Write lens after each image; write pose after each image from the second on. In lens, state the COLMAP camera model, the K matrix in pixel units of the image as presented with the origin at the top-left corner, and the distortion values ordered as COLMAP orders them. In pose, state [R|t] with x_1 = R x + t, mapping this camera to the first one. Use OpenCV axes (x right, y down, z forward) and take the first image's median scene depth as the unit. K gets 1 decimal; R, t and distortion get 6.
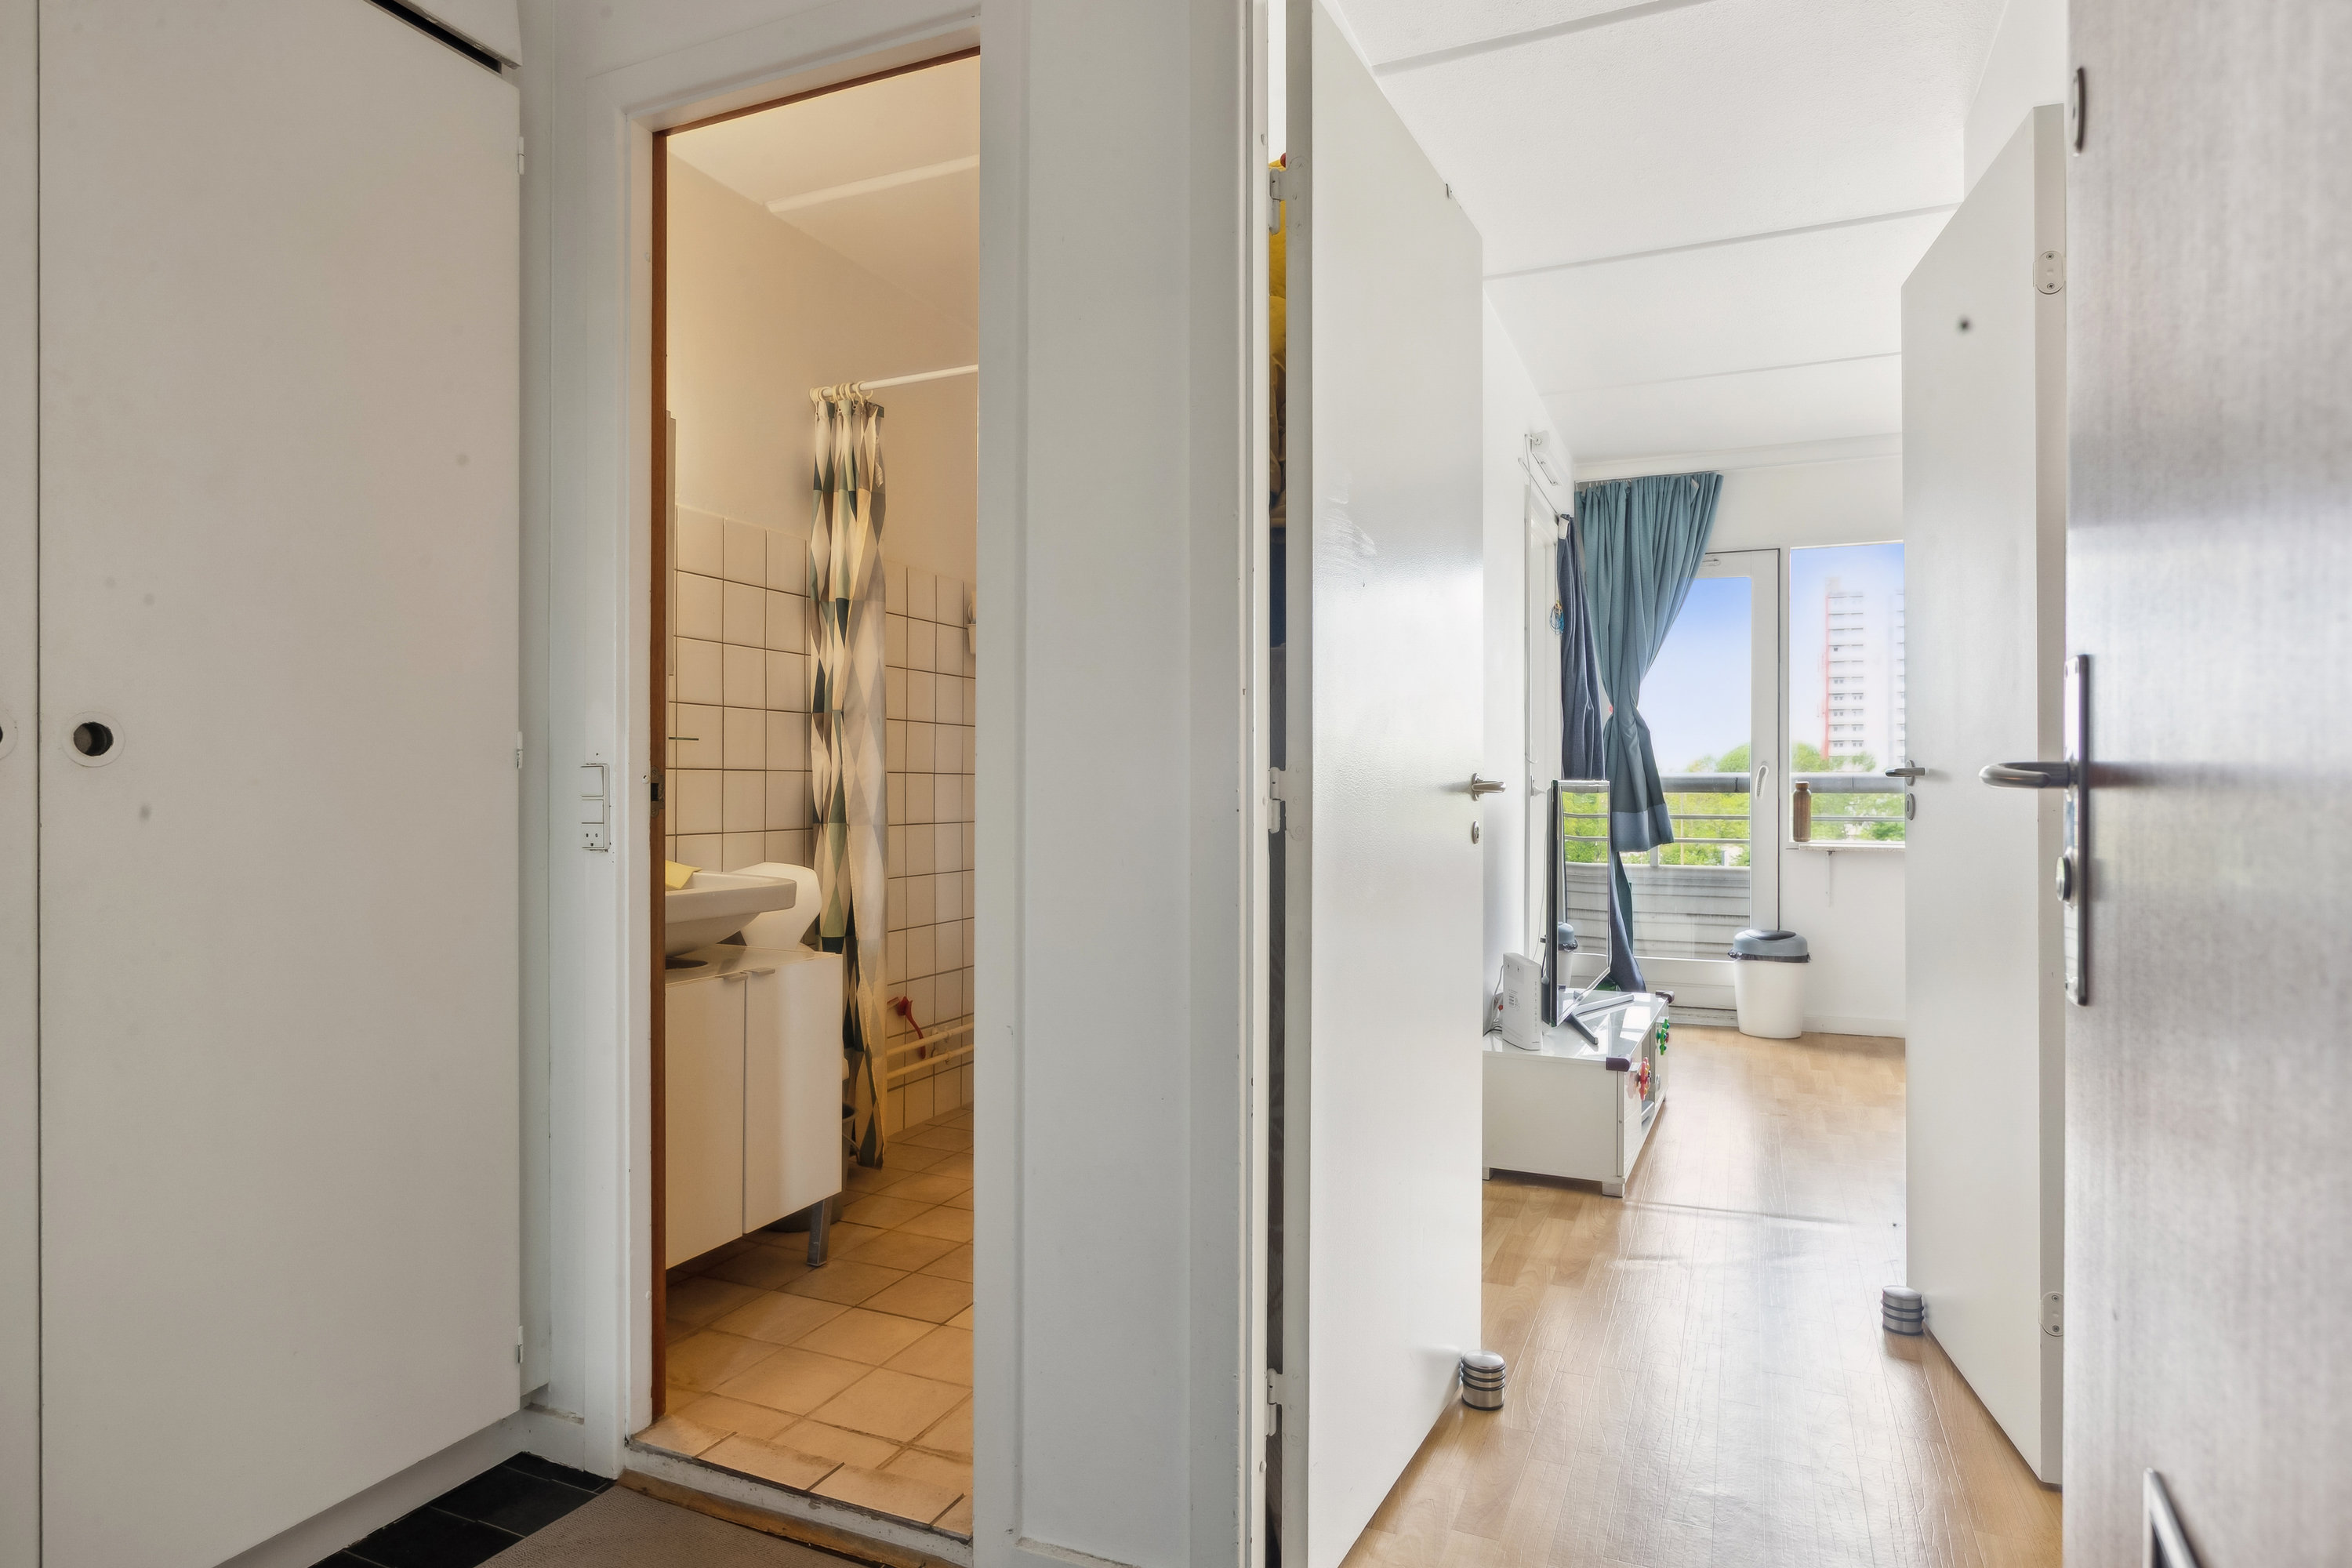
lens RADIAL K [[1327.5, 0, 1144.9], [0, 1327.5, 796.7], [0, 0, 1]] dist [-0.007831, -0.000508]
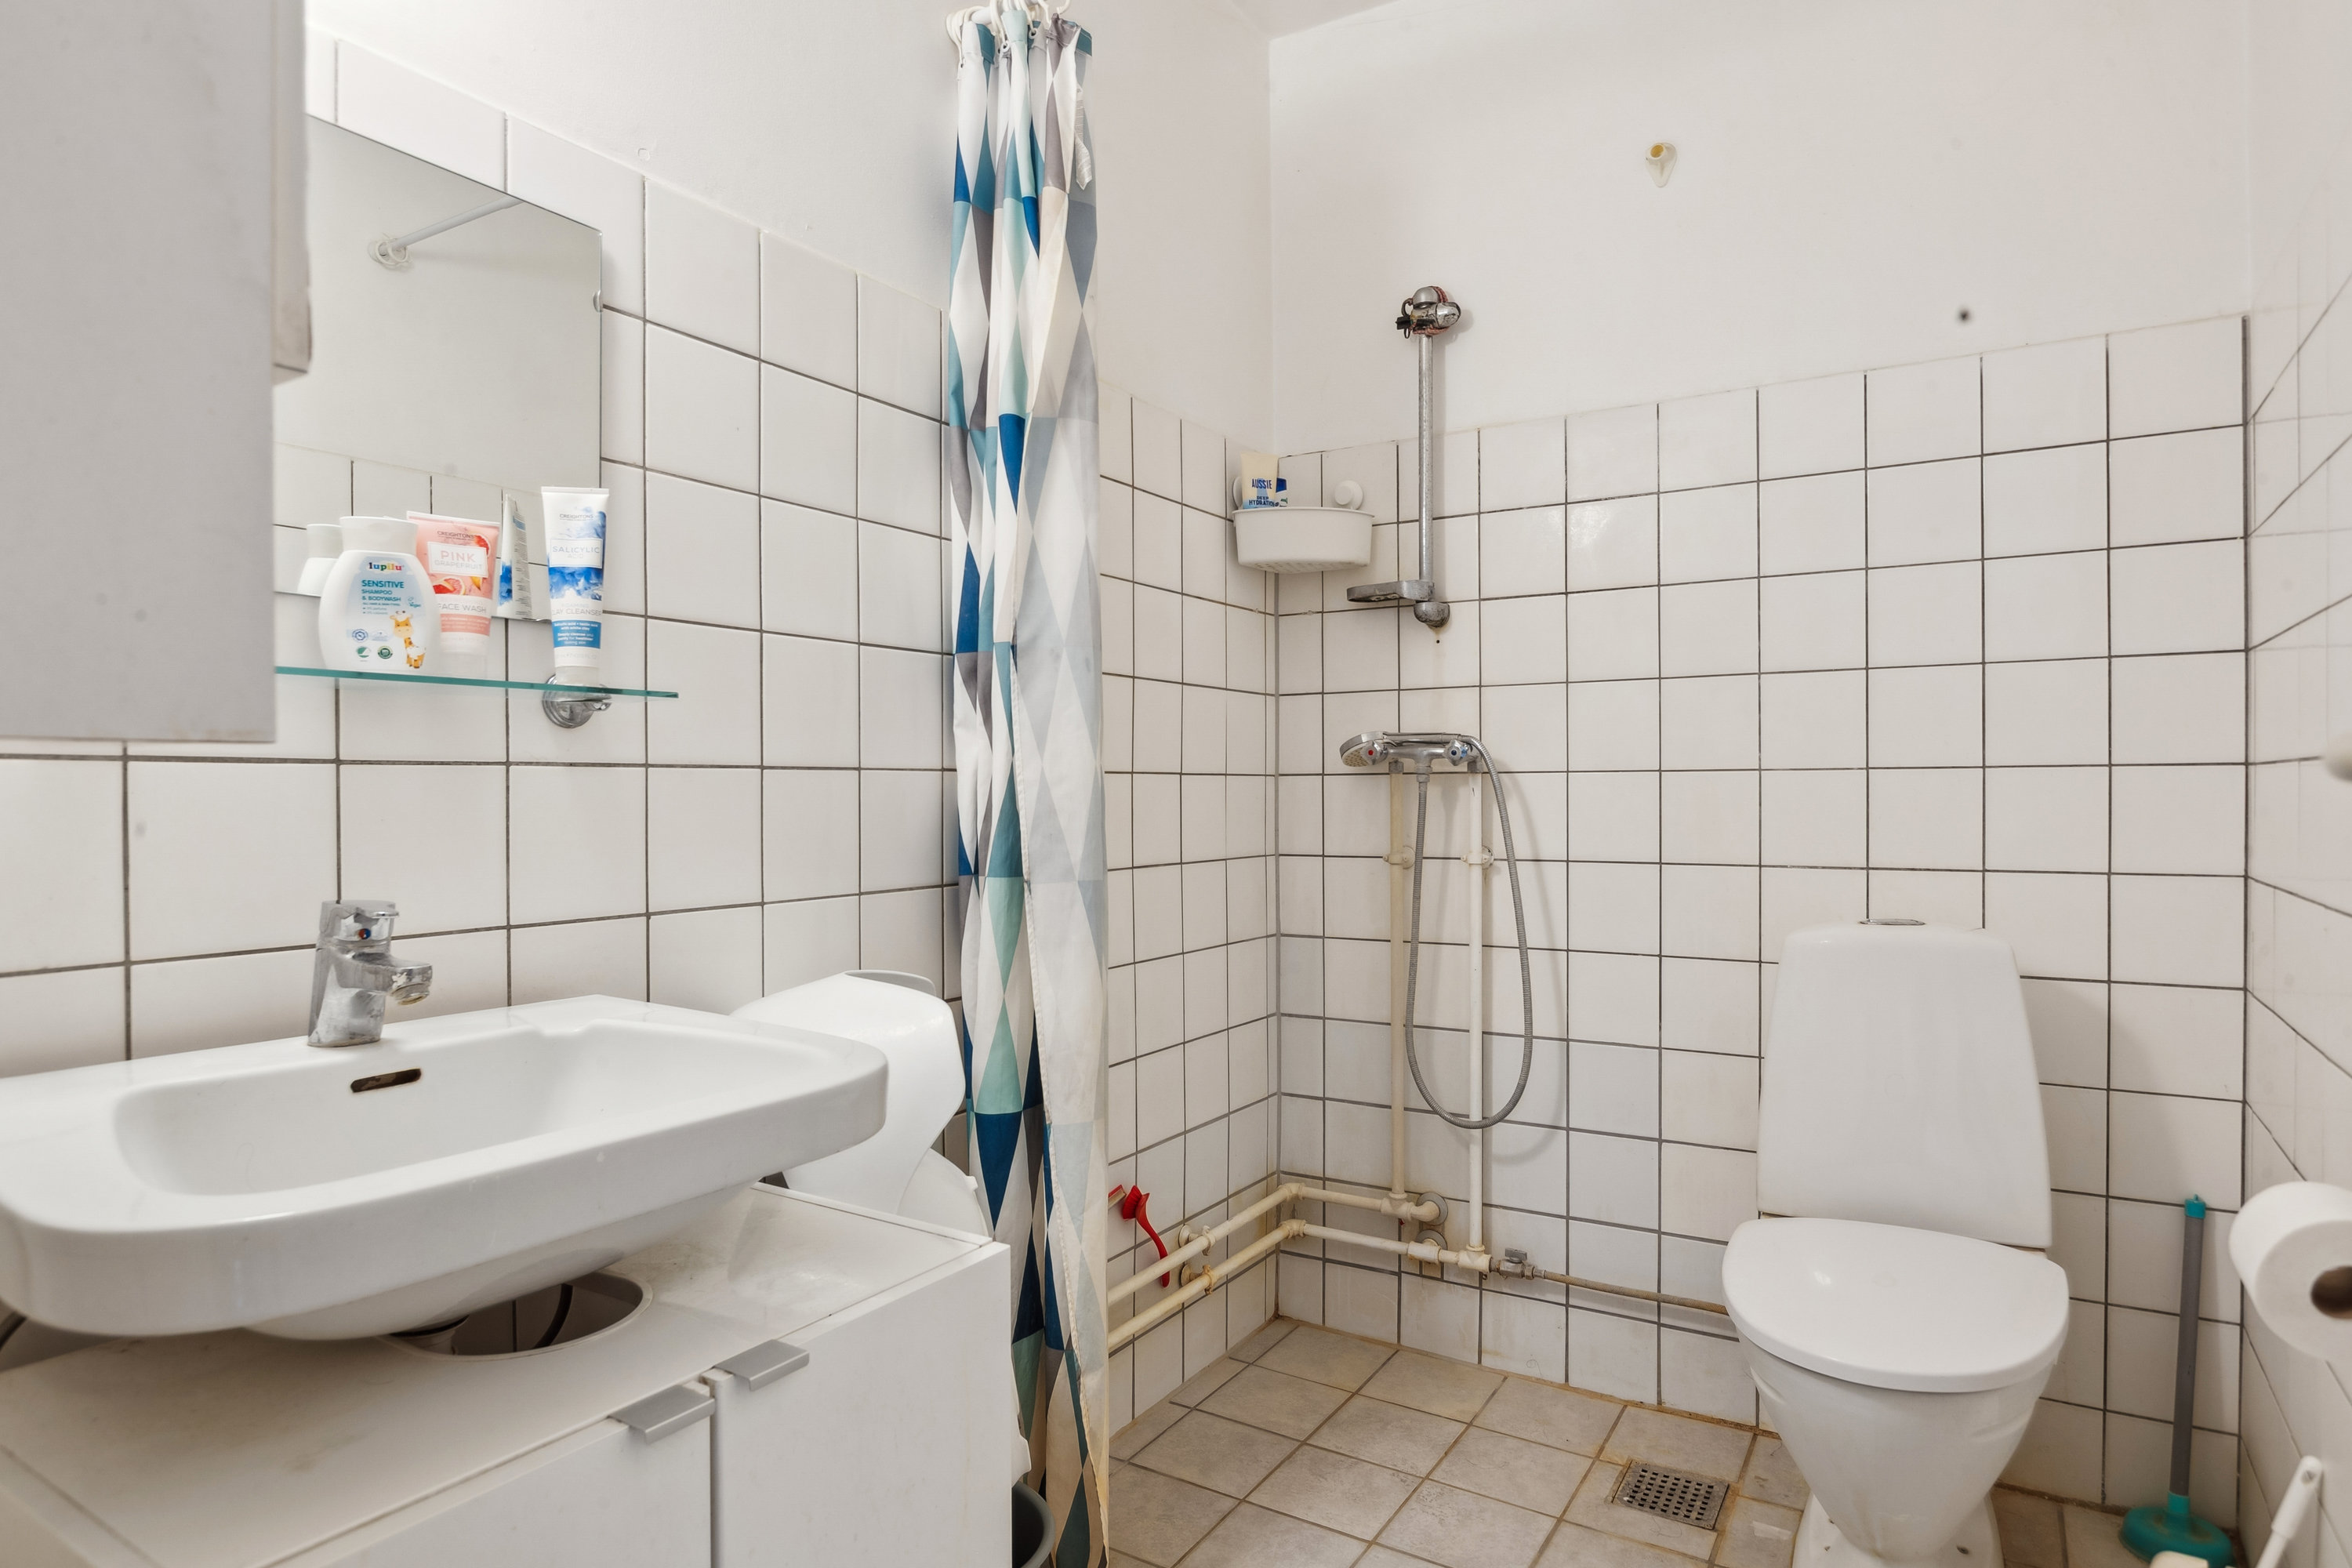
lens RADIAL K [[1327.5, 0, 1144.9], [0, 1327.5, 796.7], [0, 0, 1]] dist [-0.007831, -0.000508]
pose [[0.990186, -0.009737, -0.139419, -0.112629], [0.008755, 0.999932, -0.007655, -0.004953], [0.139484, 0.006360, 0.990204, 0.522647]]
